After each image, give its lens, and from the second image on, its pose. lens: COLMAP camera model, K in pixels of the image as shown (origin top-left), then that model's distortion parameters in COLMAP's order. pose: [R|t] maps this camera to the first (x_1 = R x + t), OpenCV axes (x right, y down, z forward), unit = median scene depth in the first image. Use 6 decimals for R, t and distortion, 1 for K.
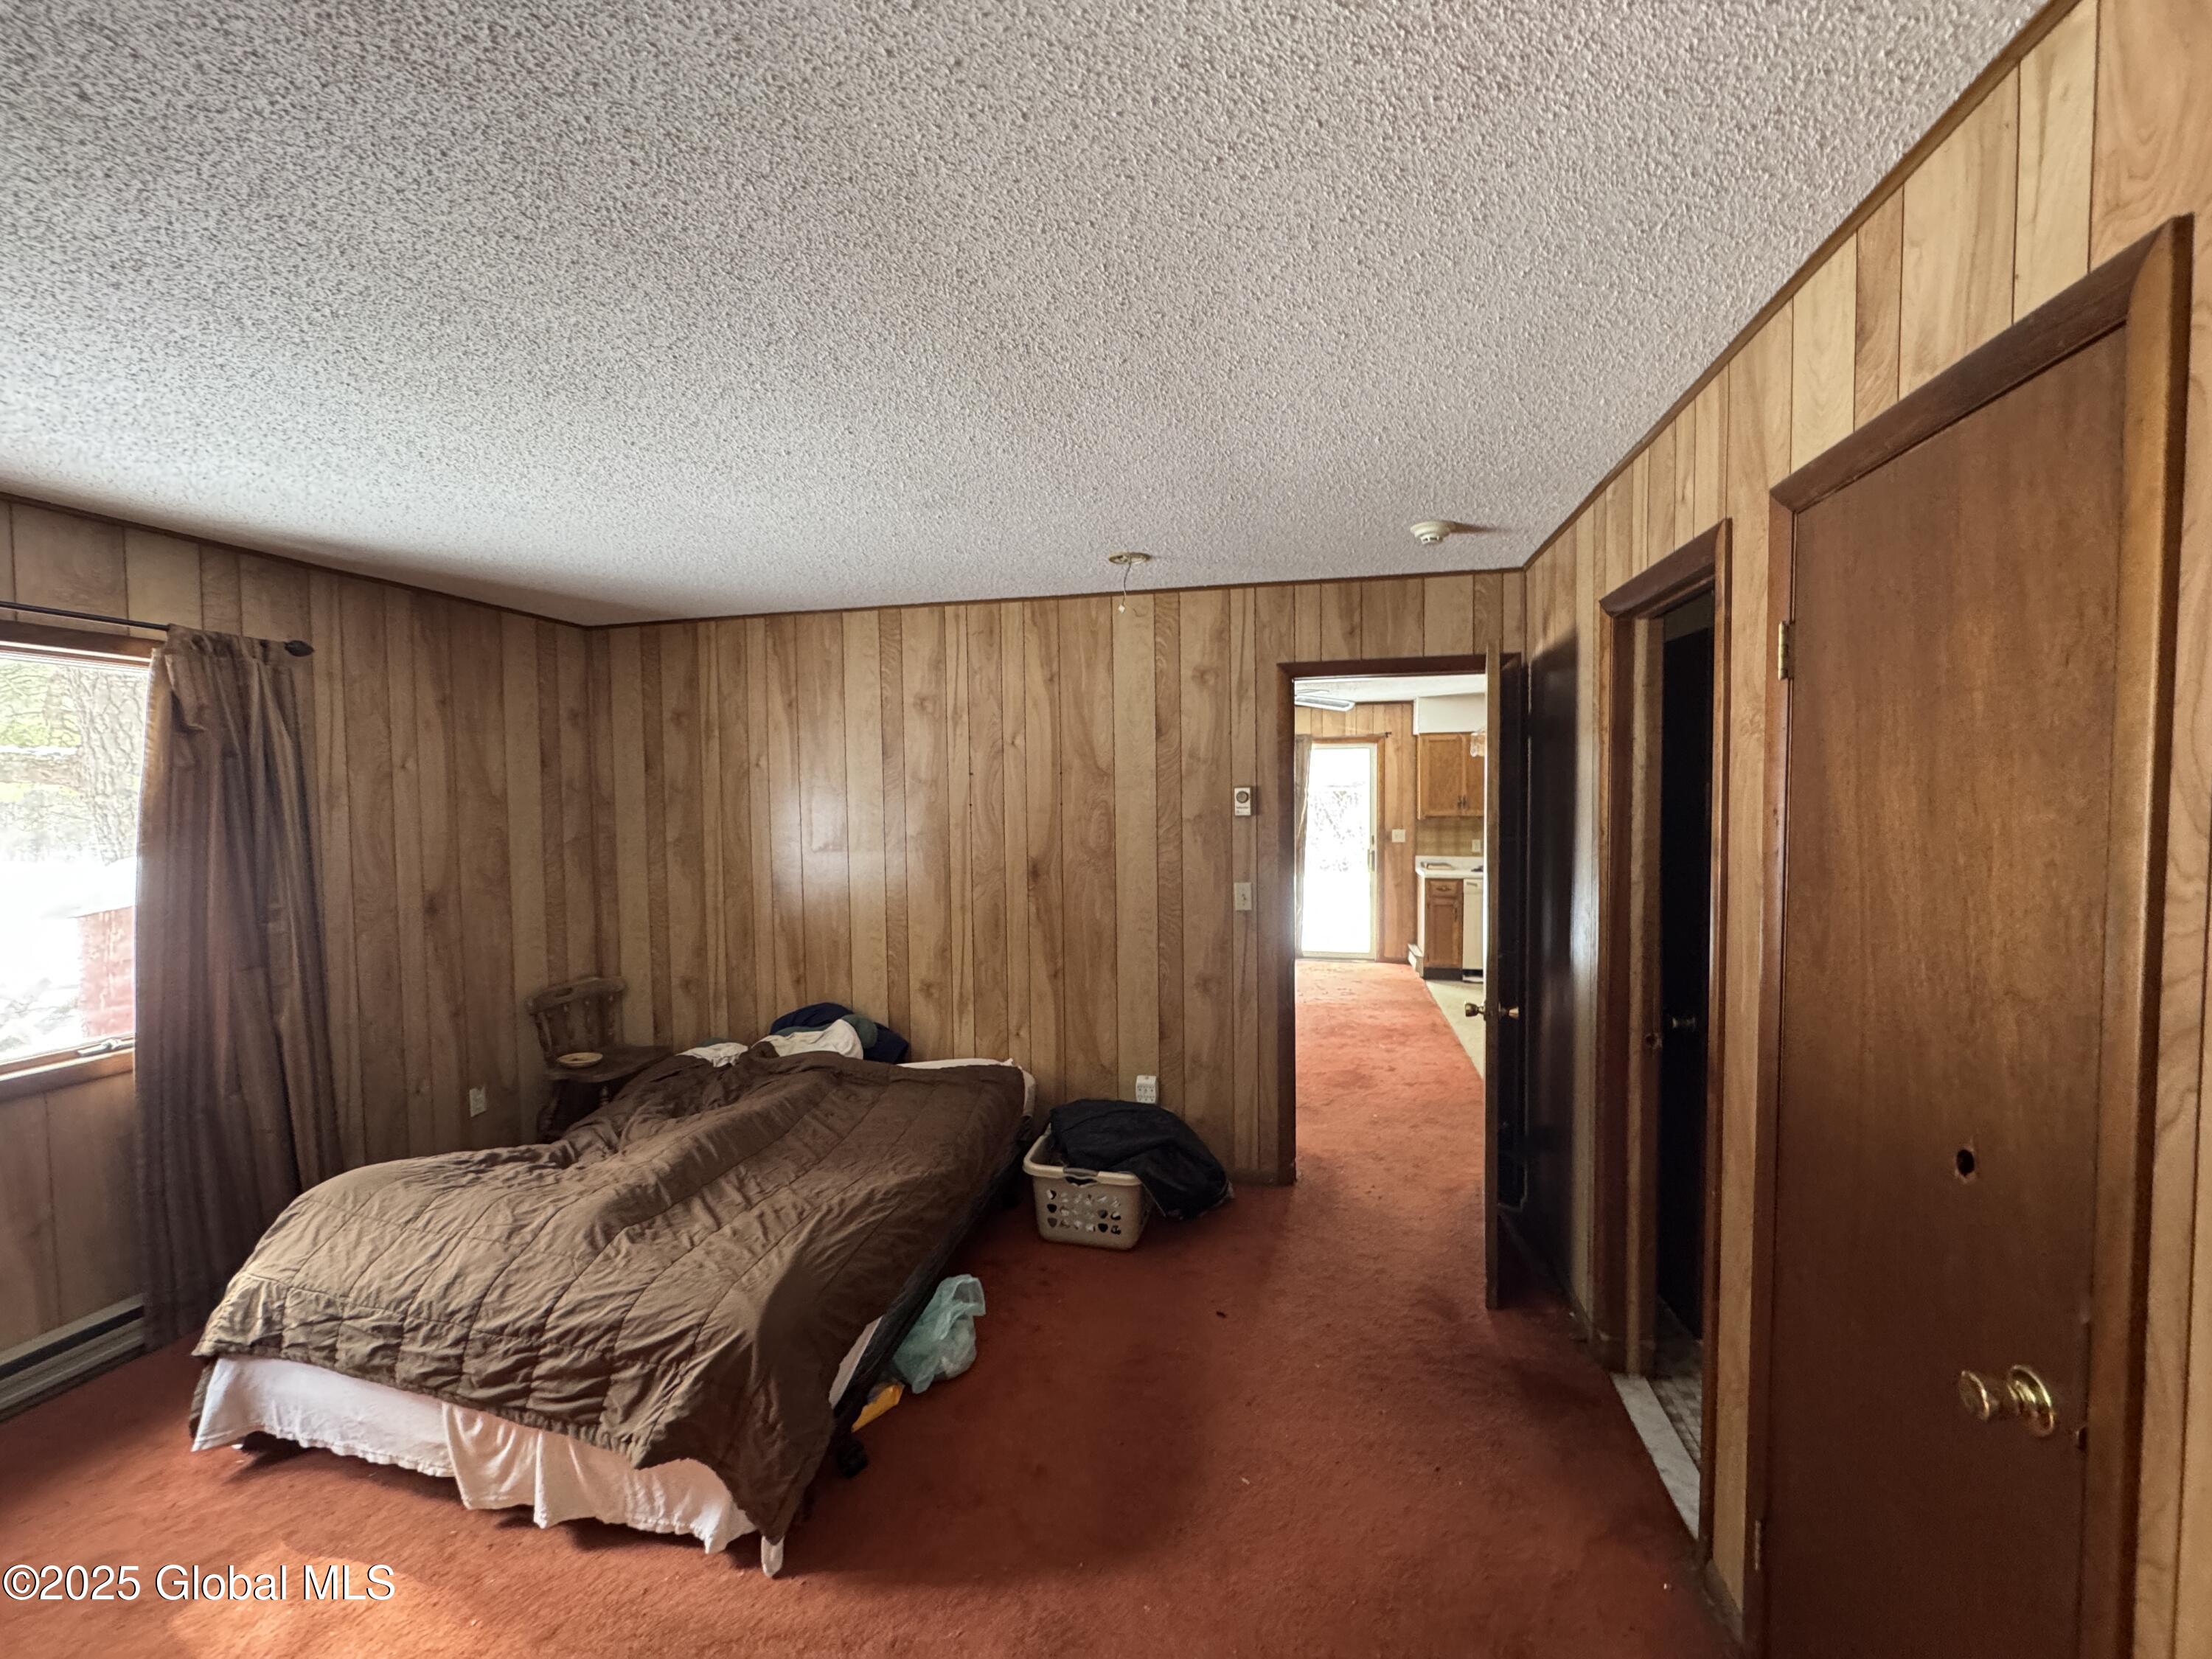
lens RADIAL K [[880.9, 0, 1102.1], [0, 880.9, 825.5], [0, 0, 1]] dist [0.001510, -0.000057]
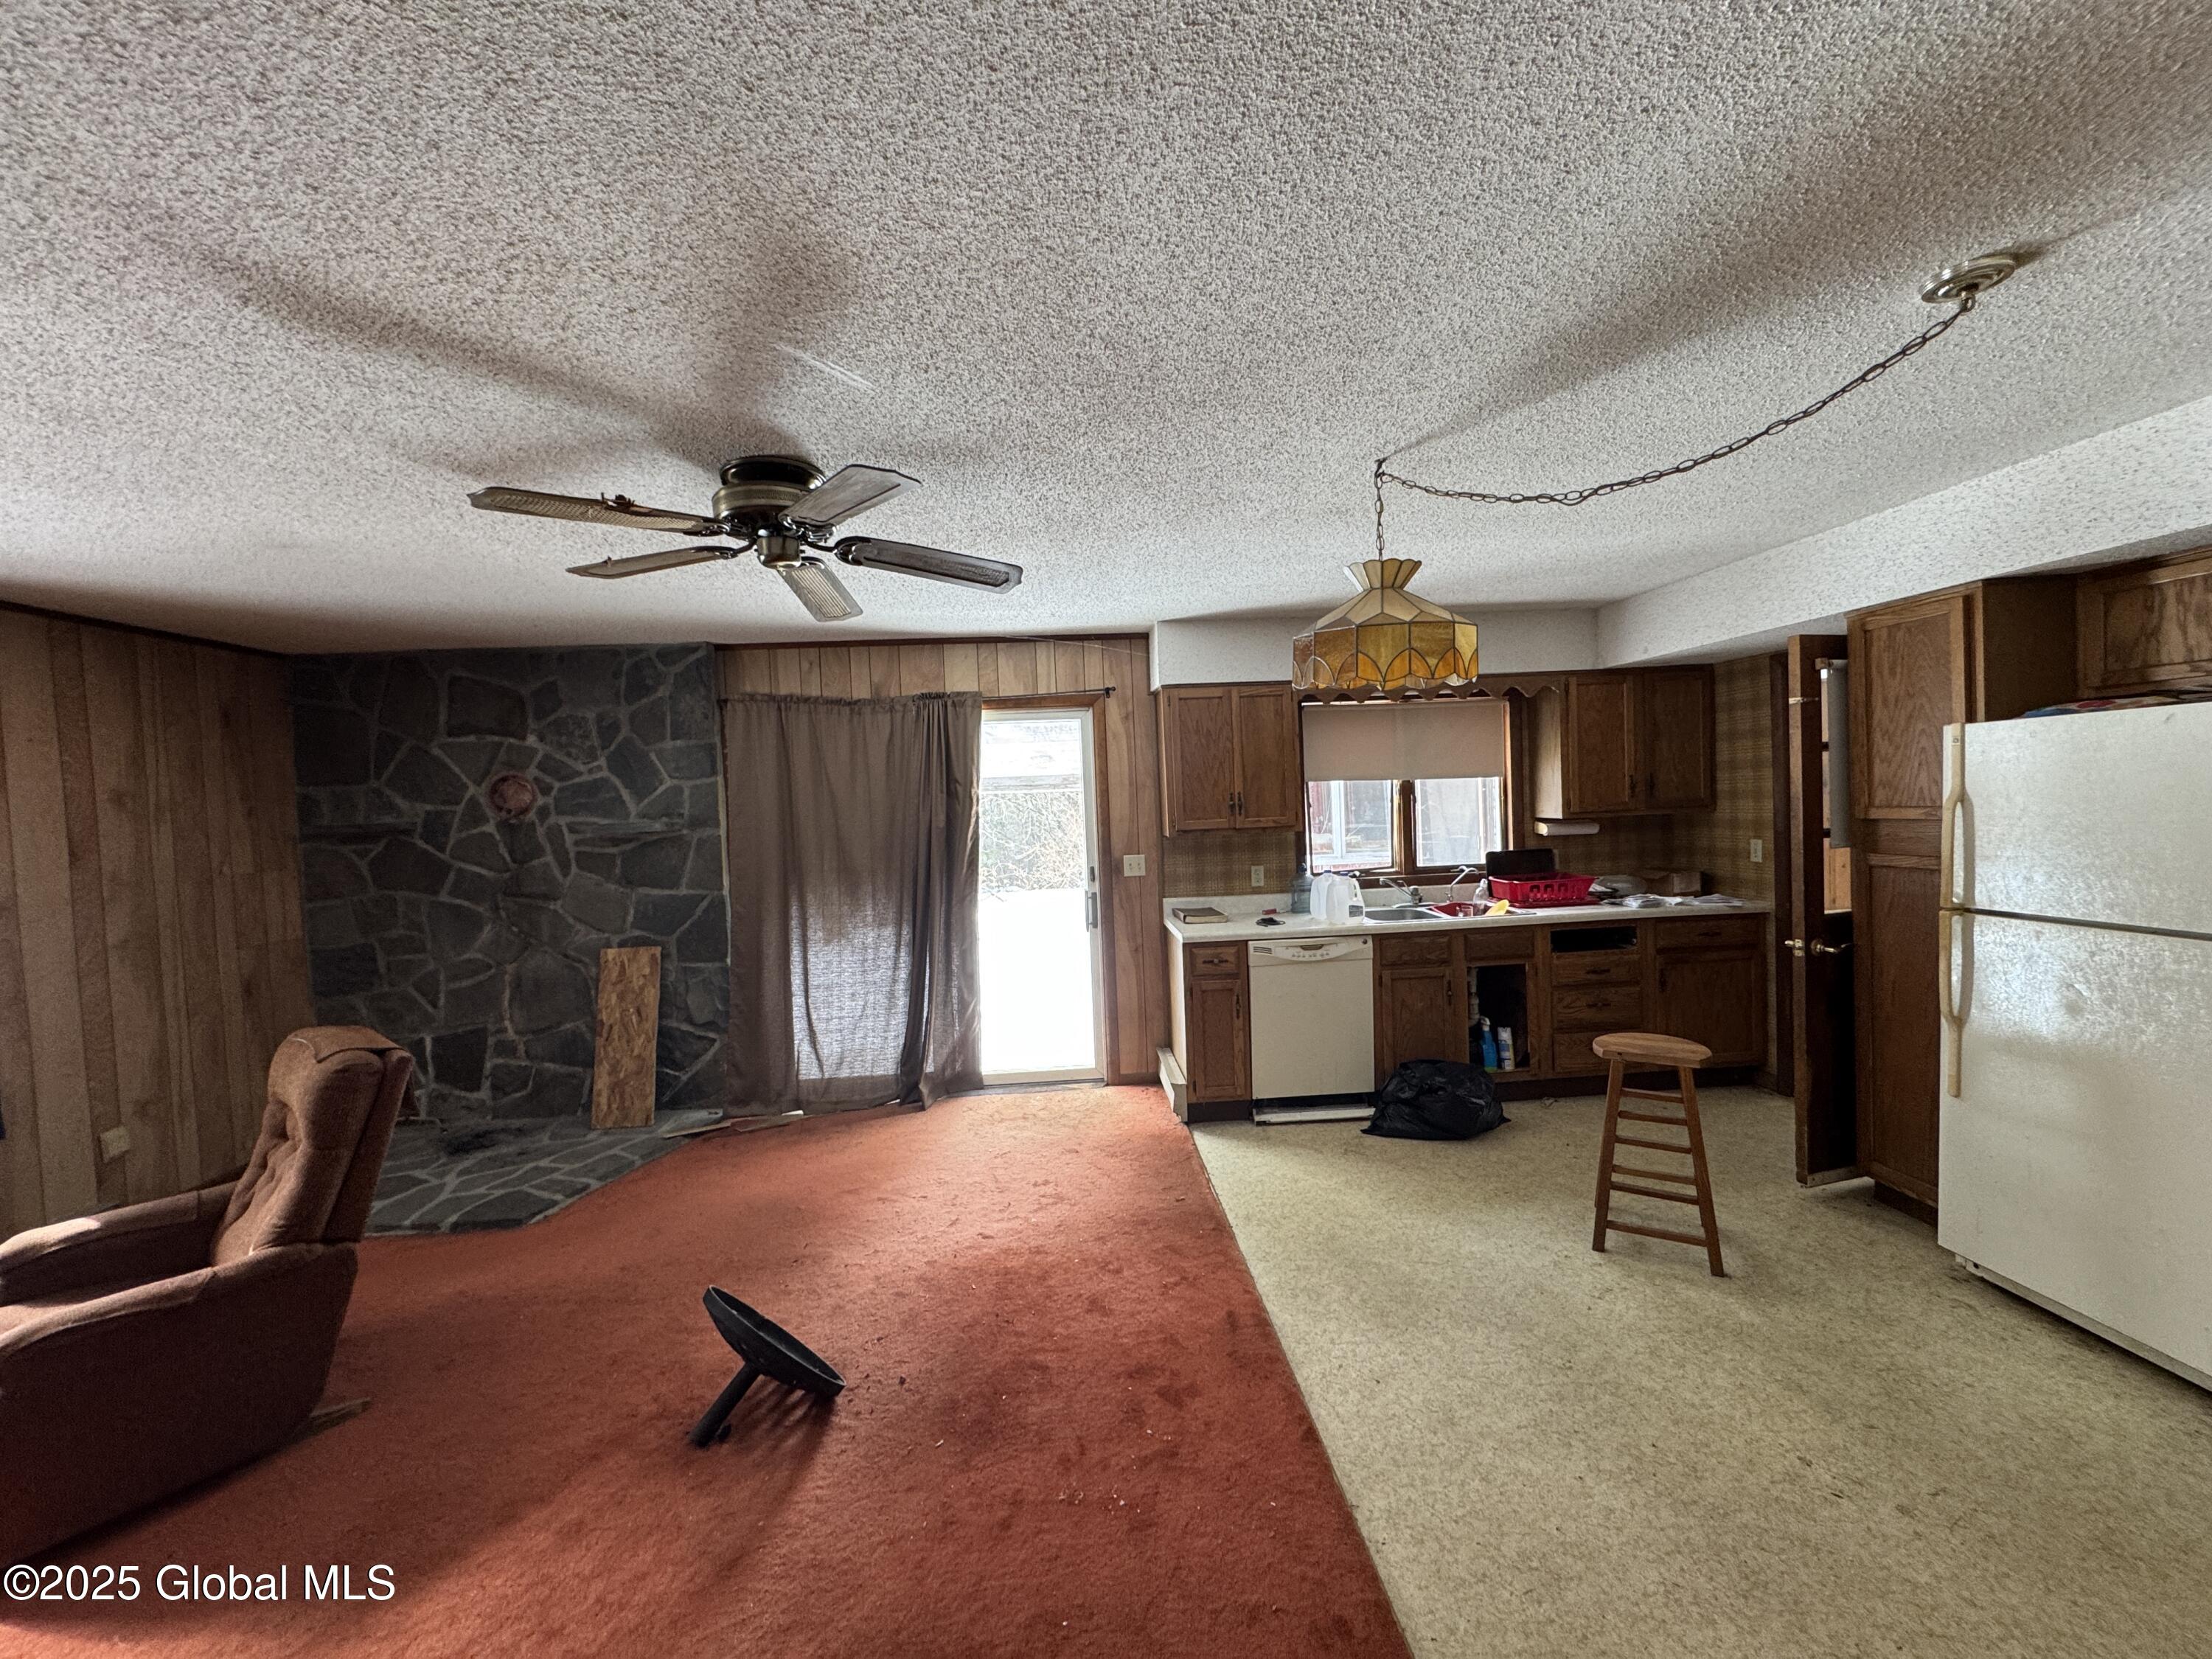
lens RADIAL K [[880.9, 0, 1107.4], [0, 880.9, 831.1], [0, 0, 1]] dist [0.001510, -0.000057]
pose [[0.955254, -0.038439, 0.293278, 0.151786], [0.042392, 0.999076, -0.007133, -0.008027], [-0.292732, 0.019246, 0.956001, 0.454044]]
